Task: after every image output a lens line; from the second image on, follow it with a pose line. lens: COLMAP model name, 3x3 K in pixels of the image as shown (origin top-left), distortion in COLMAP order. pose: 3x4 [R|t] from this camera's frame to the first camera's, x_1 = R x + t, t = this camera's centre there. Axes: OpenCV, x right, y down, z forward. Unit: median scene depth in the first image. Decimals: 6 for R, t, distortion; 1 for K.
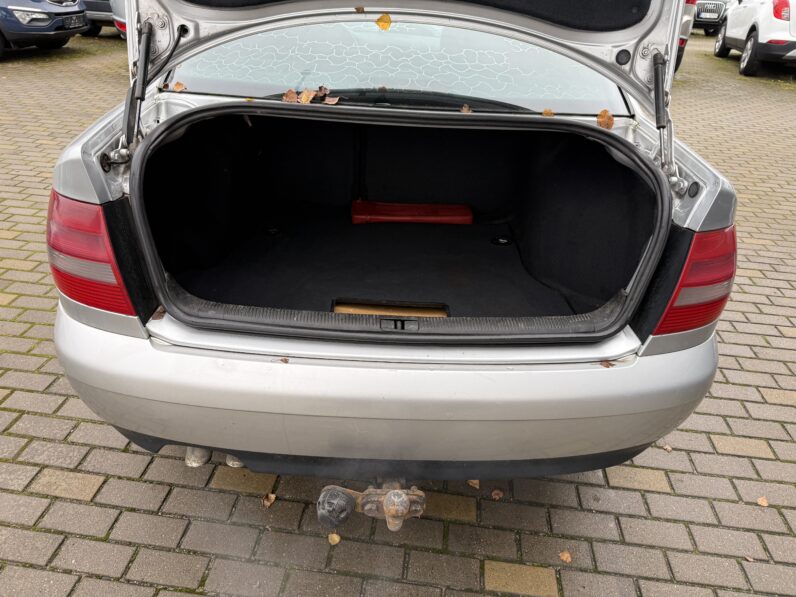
lens RADIAL K [[563.4, 0, 392.7], [0, 563.4, 297.1], [0, 0, 1]] dist [0.043716, -0.034241]
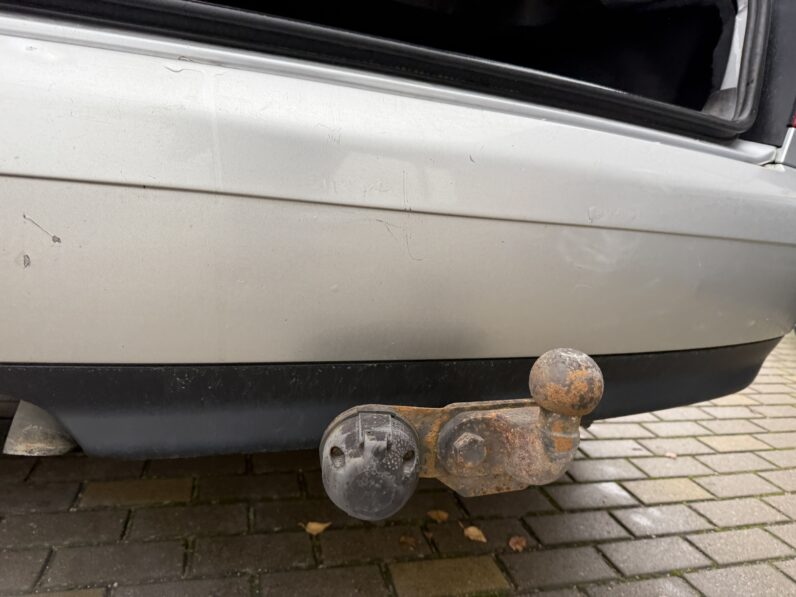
lens RADIAL K [[563.4, 0, 414.8], [0, 563.4, 293.6], [0, 0, 1]] dist [0.043716, -0.034241]
pose [[0.921808, -0.025943, 0.386778, -0.129719], [0.145406, 0.948047, -0.282957, 0.226280], [-0.359342, 0.317072, 0.877689, 0.380330]]
